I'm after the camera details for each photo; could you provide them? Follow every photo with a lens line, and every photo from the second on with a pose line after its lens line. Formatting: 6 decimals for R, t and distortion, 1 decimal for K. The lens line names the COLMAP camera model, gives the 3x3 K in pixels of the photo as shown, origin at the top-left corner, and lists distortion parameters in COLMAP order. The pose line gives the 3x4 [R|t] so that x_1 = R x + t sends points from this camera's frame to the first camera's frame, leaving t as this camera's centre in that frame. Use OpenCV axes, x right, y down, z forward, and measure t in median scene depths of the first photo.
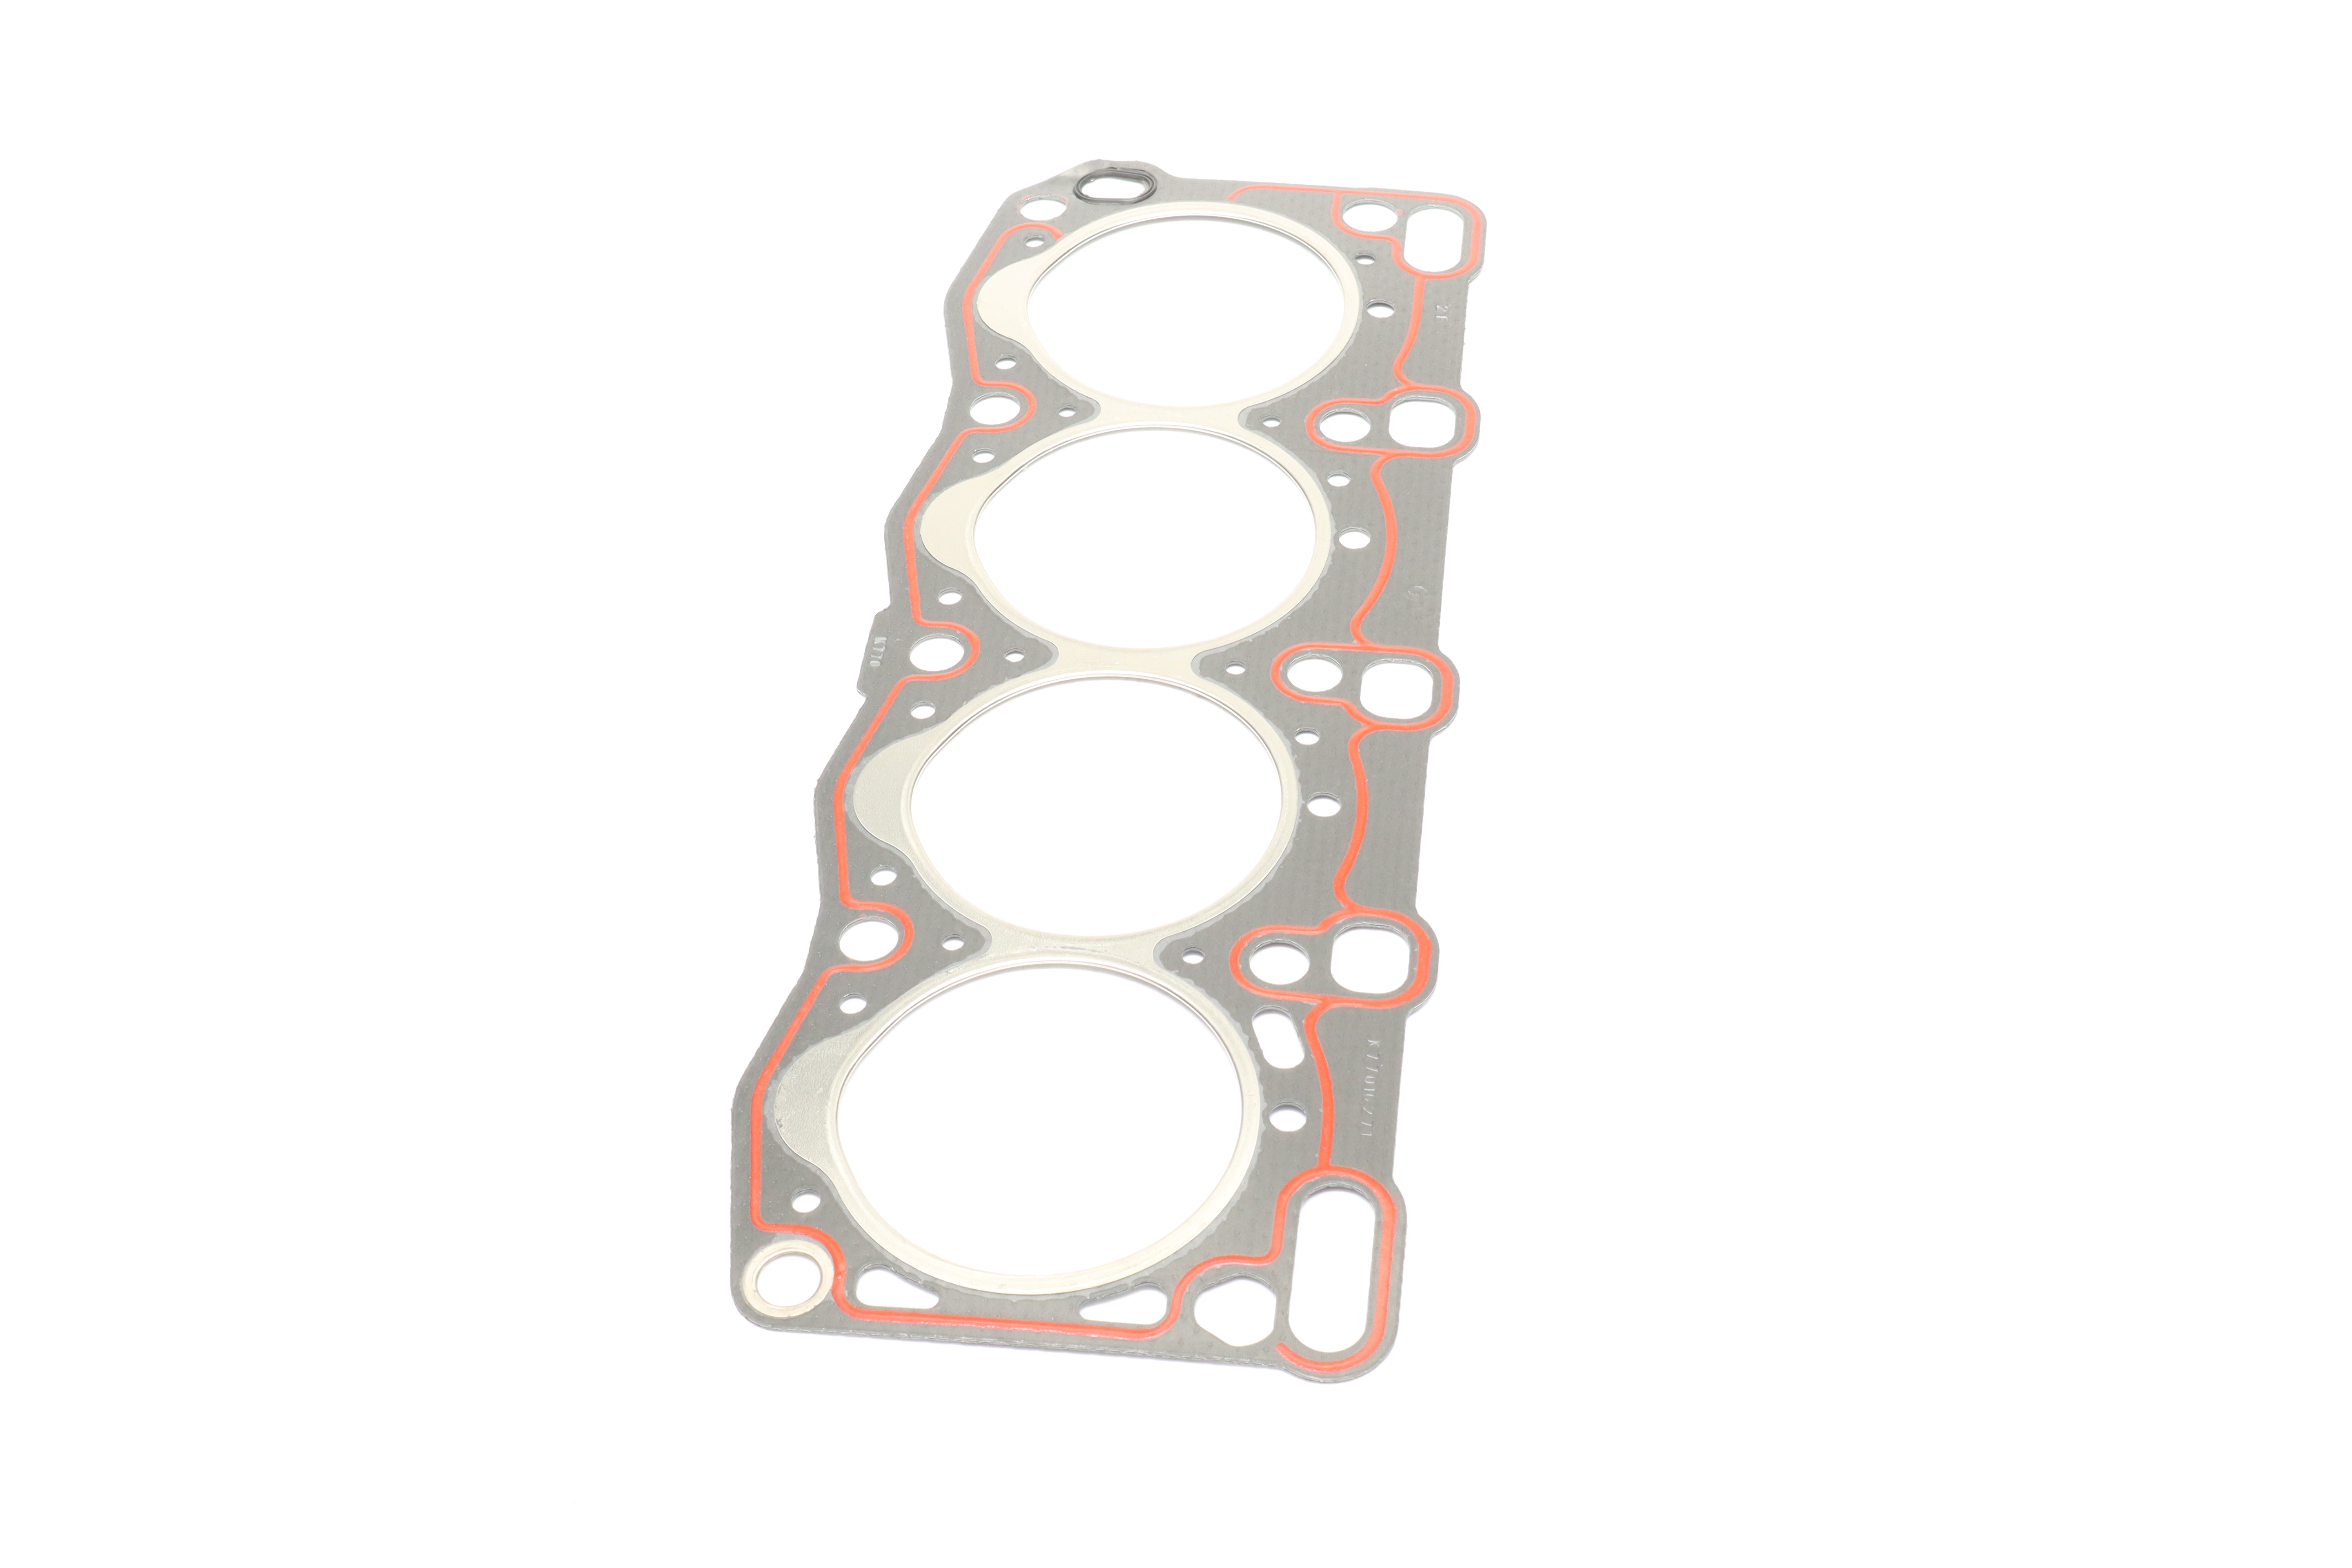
lens RADIAL K [[3258.6, 0, 1178.8], [0, 3258.6, 786.3], [0, 0, 1]] dist [0.032831, 0.000000]
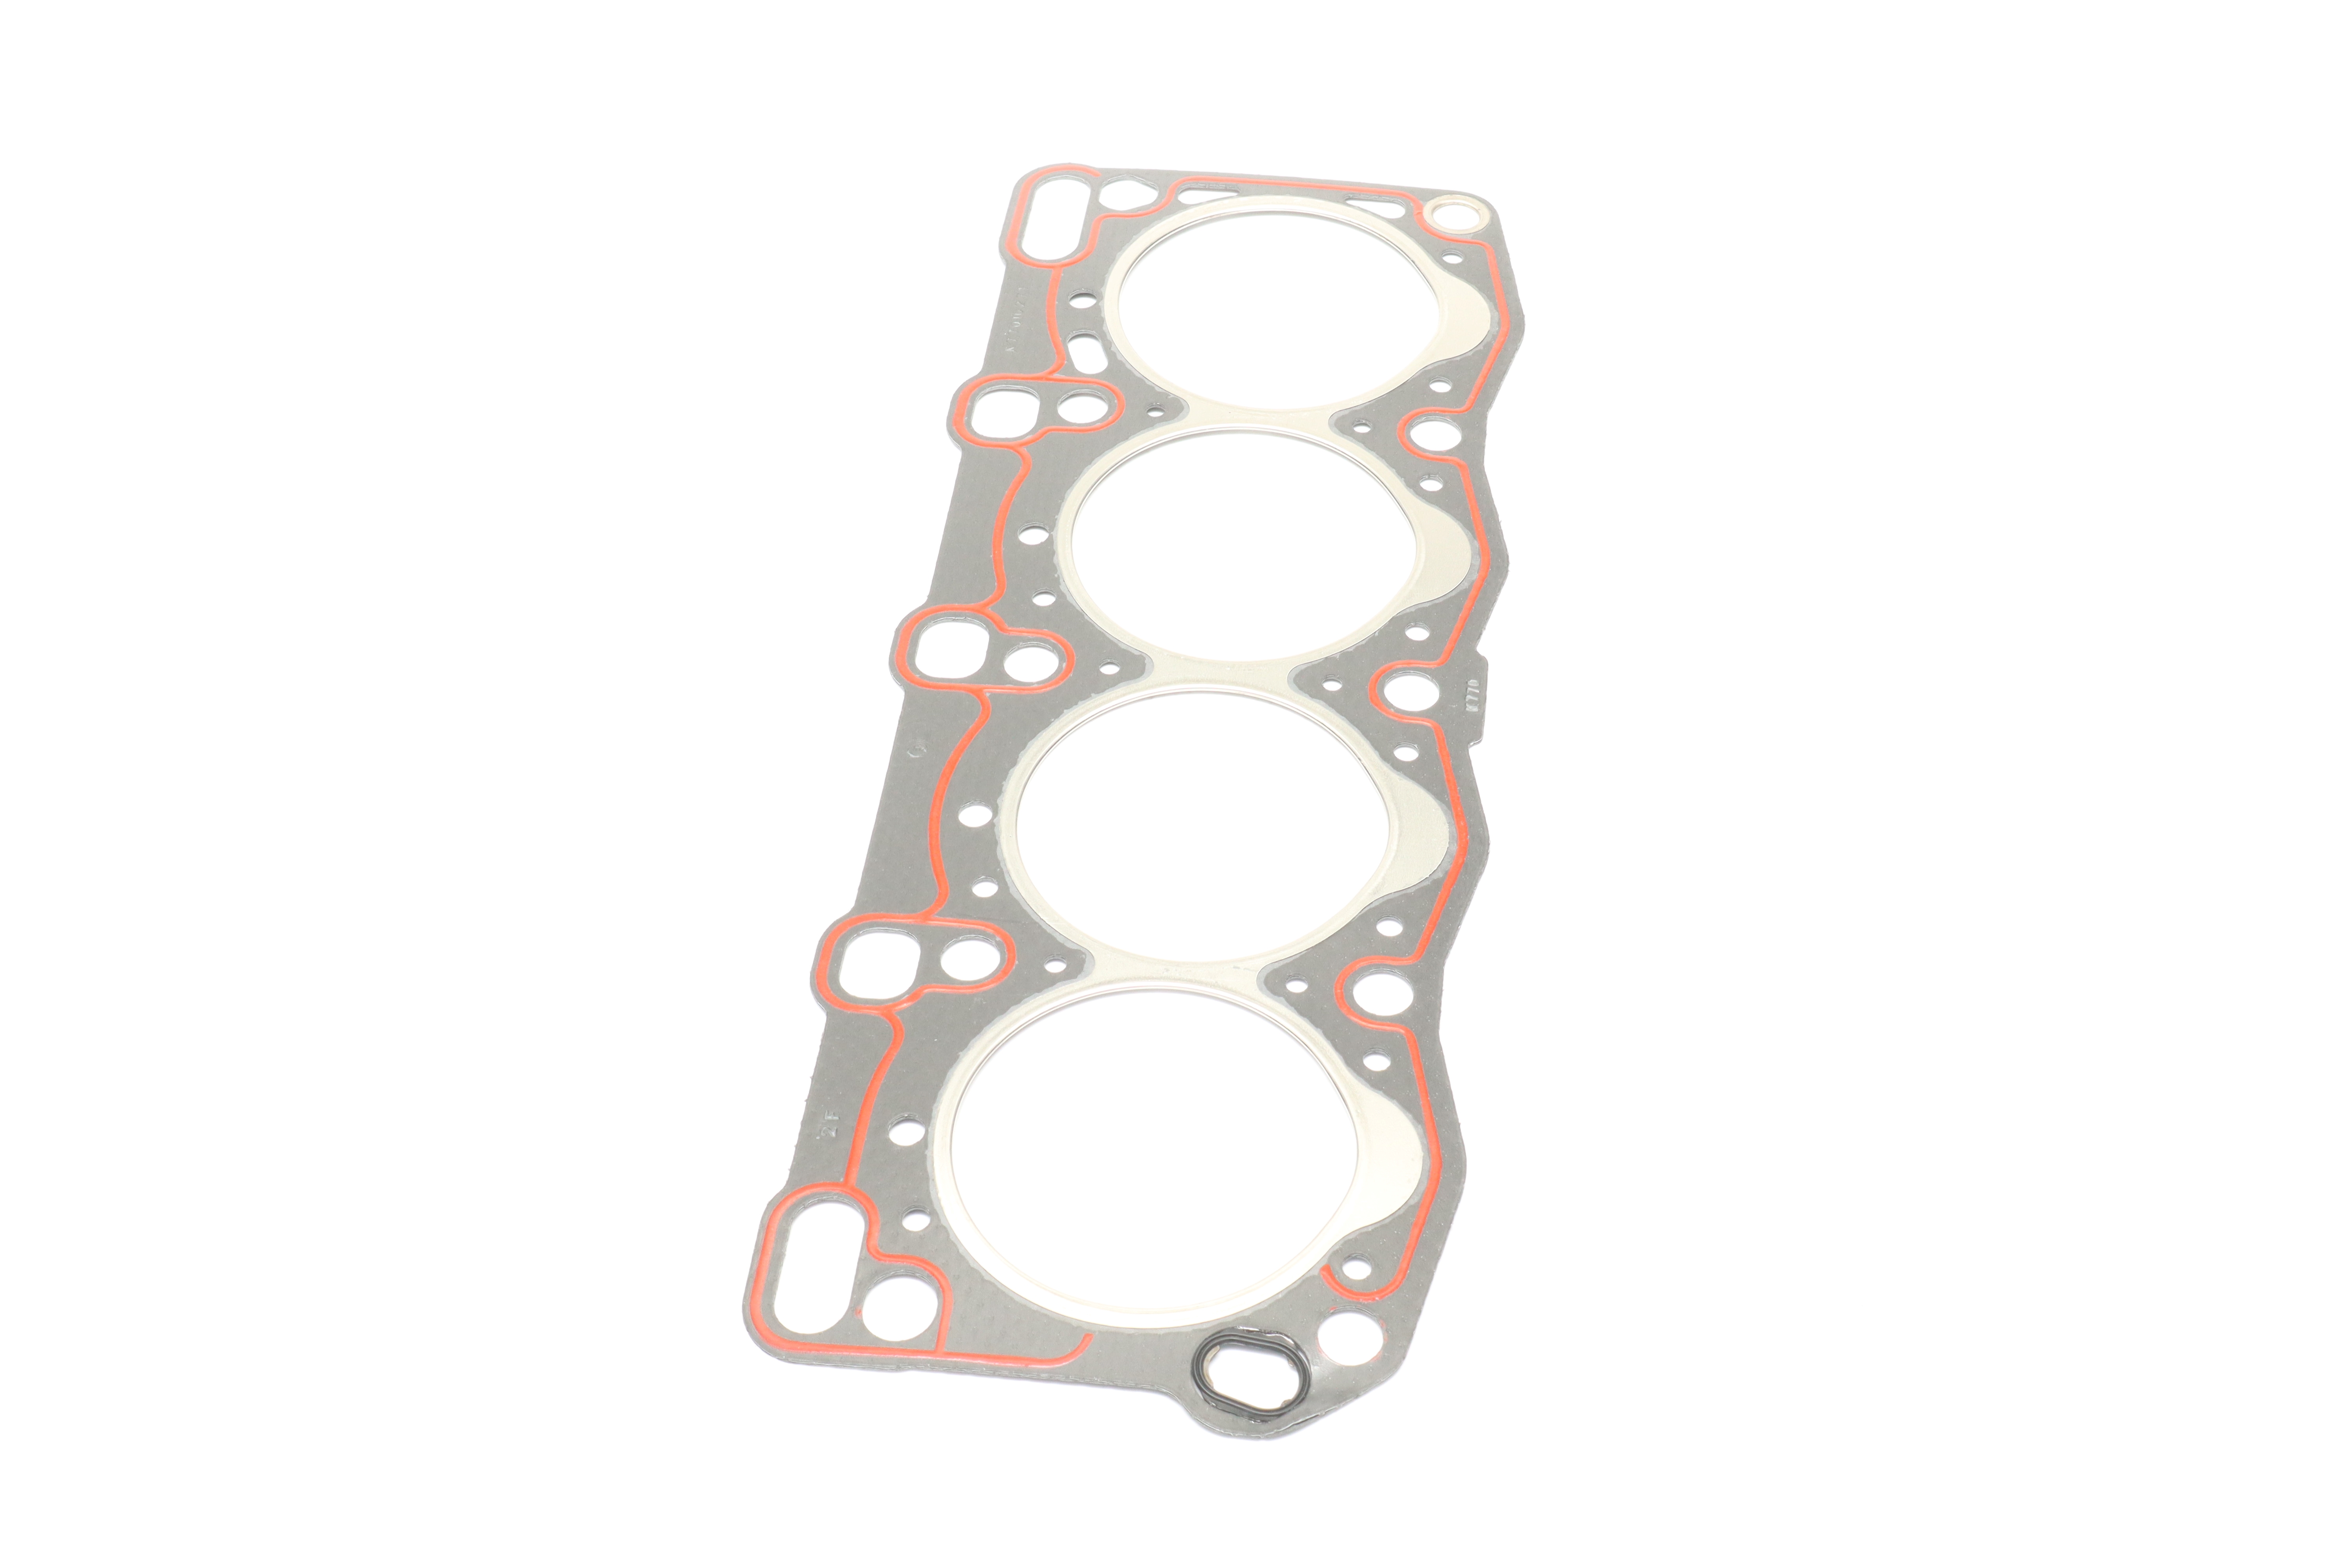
lens RADIAL K [[3258.6, 0, 1190.0], [0, 3258.6, 781.0], [0, 0, 1]] dist [0.032831, 0.000000]
pose [[-0.998895, 0.031973, 0.034441, -0.041224], [0.032634, -0.055414, 0.997930, -1.051461], [0.033816, 0.997951, 0.054309, 0.994256]]
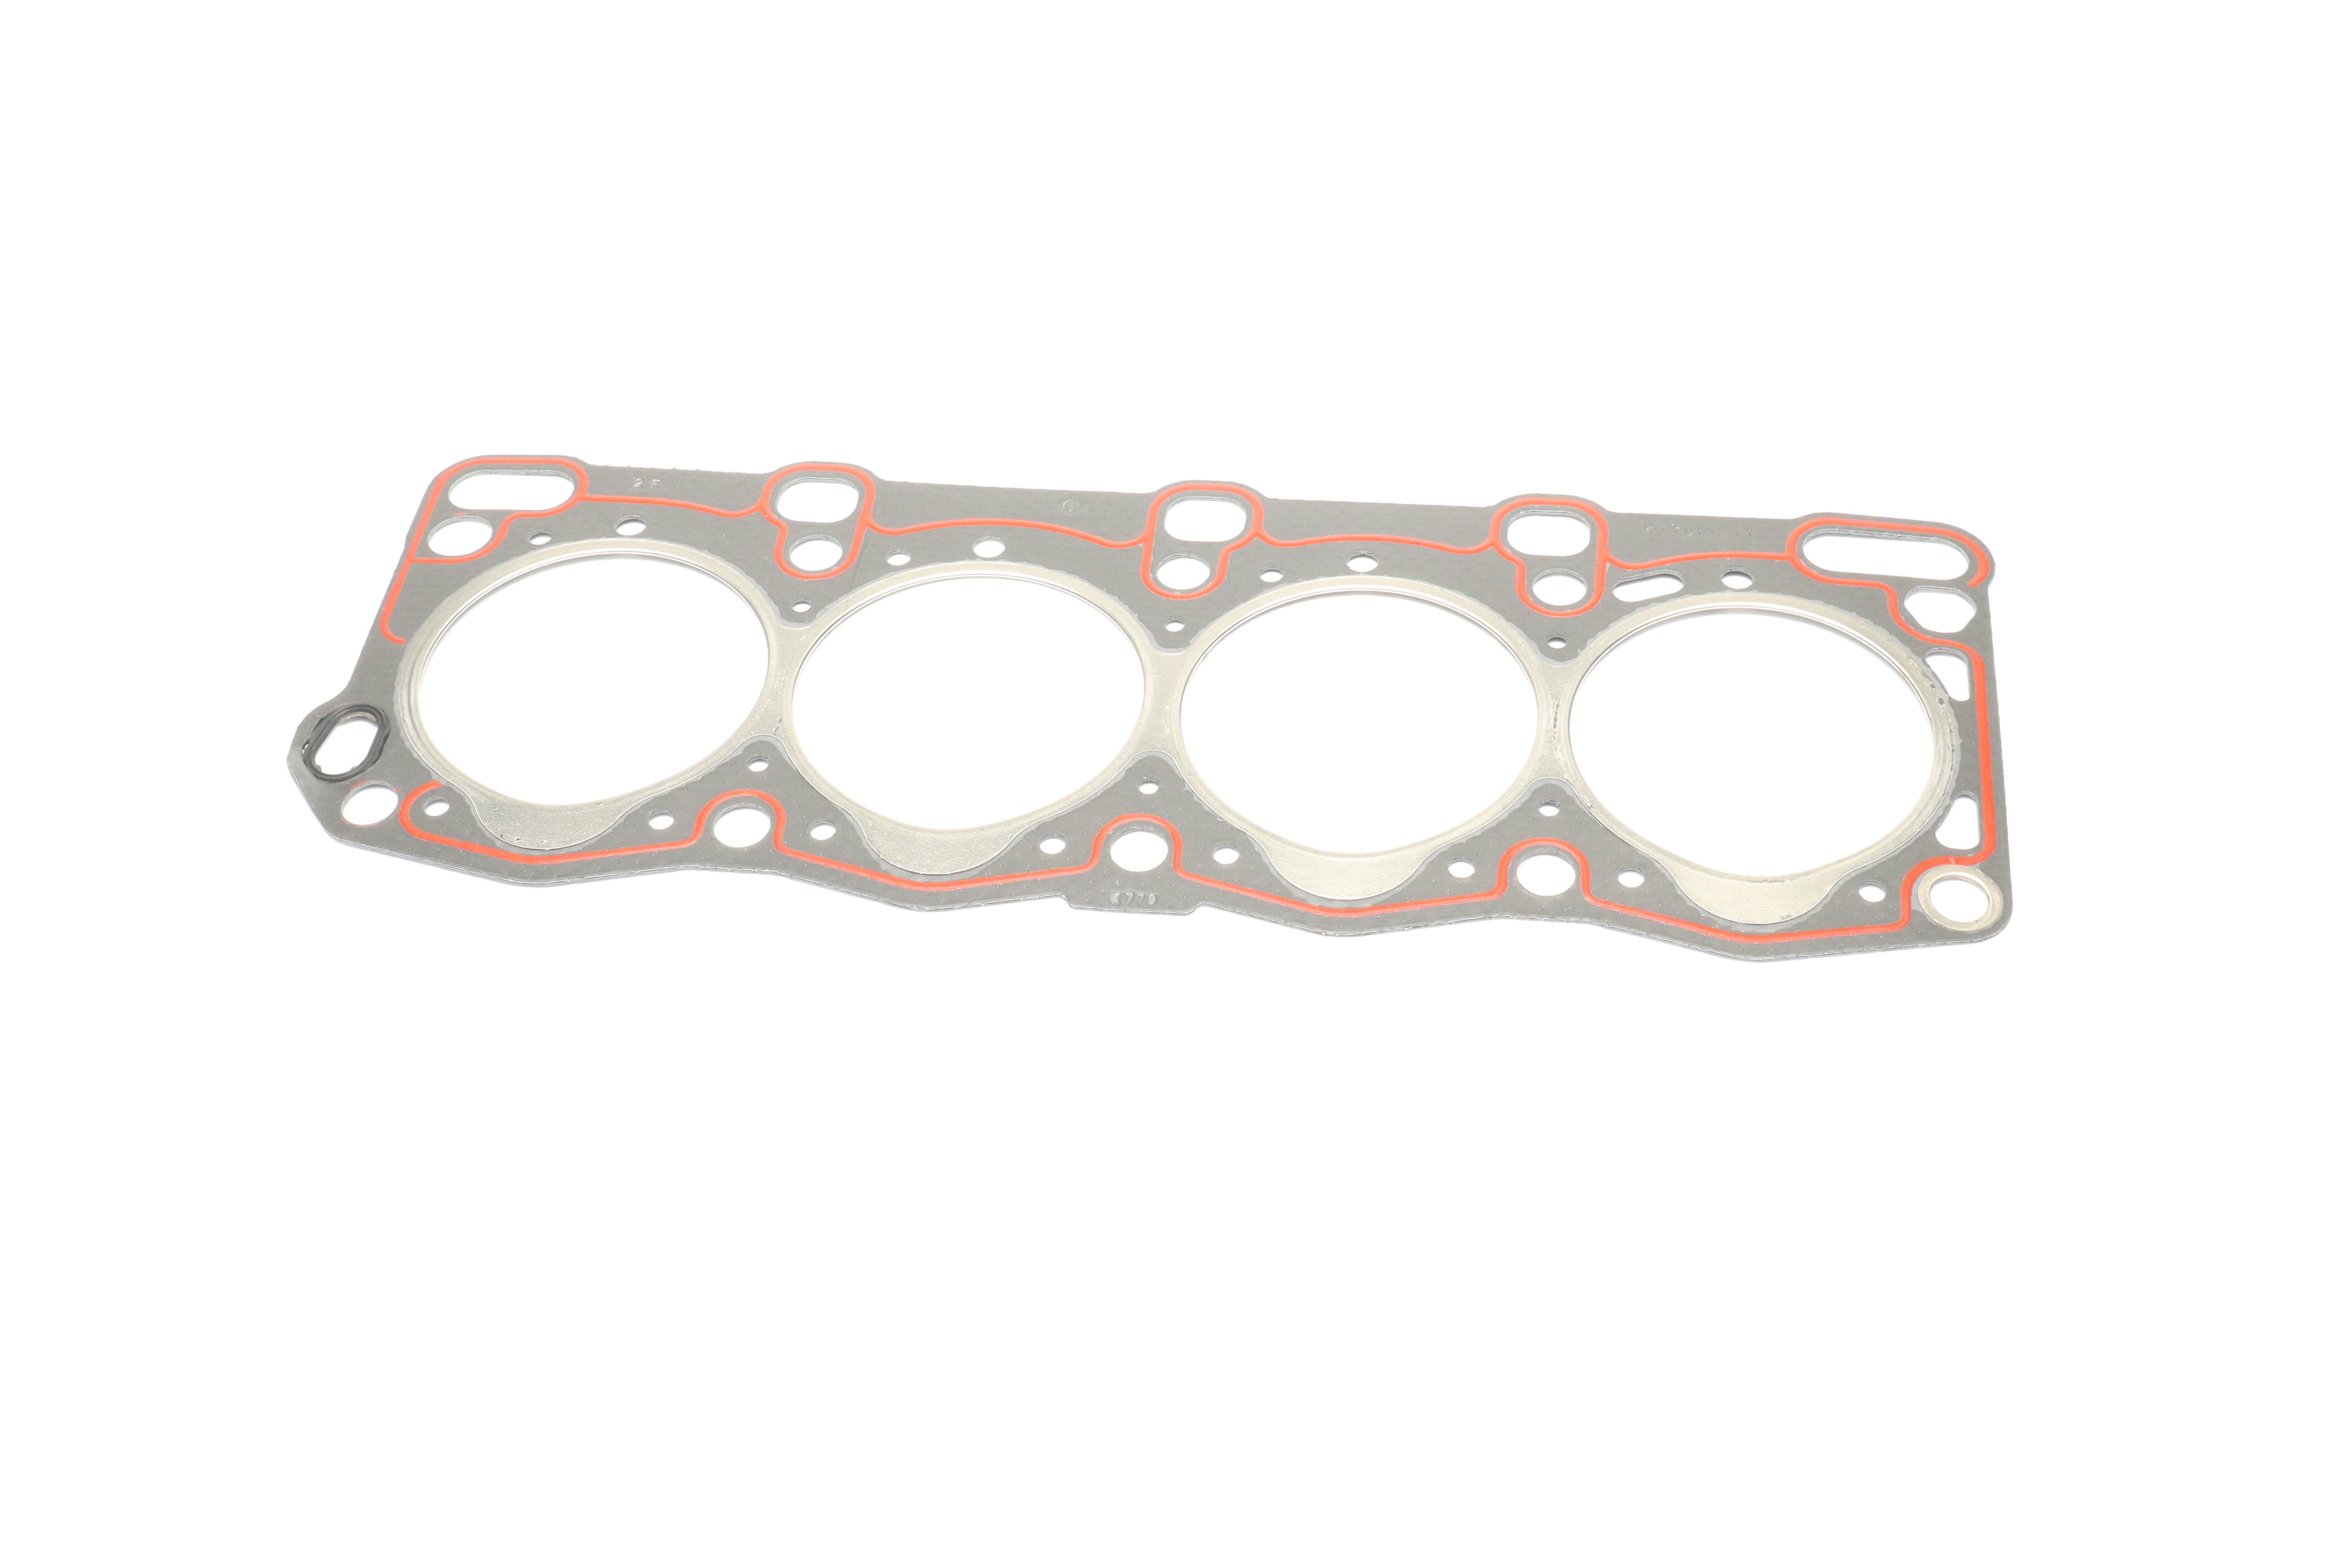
lens RADIAL K [[3258.6, 0, 1176.7], [0, 3258.6, 786.7], [0, 0, 1]] dist [0.032831, 0.000000]
pose [[-0.003161, -0.716630, 0.697446, -0.738489], [0.741533, 0.466247, 0.482433, -0.509965], [-0.670909, 0.518704, 0.529931, 0.492805]]
